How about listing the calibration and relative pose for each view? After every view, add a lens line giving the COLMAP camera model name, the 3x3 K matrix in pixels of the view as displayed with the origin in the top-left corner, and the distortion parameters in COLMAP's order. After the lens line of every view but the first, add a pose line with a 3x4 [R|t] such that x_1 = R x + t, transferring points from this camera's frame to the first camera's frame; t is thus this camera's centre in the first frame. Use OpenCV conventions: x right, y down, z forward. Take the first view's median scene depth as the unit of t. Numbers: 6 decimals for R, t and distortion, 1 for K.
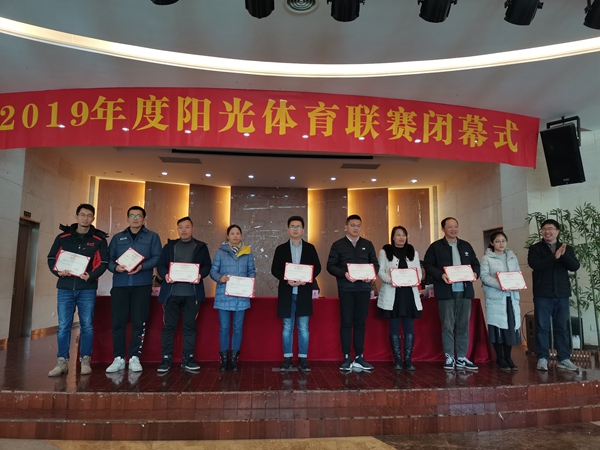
lens RADIAL K [[446.3, 0, 297.6], [0, 446.3, 222.8], [0, 0, 1]] dist [0.054788, -0.034357]
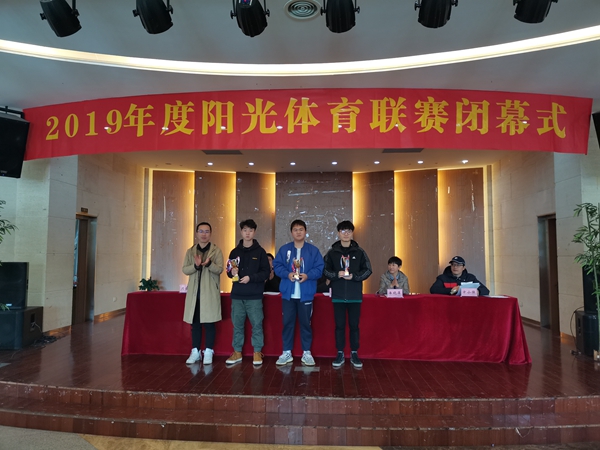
lens RADIAL K [[446.3, 0, 295.6], [0, 446.3, 225.1], [0, 0, 1]] dist [0.054788, -0.034357]
pose [[0.989793, -0.015255, -0.141691, 0.098807], [0.024322, 0.997750, 0.062481, -0.067837], [0.140419, -0.065290, 0.987937, 0.005667]]
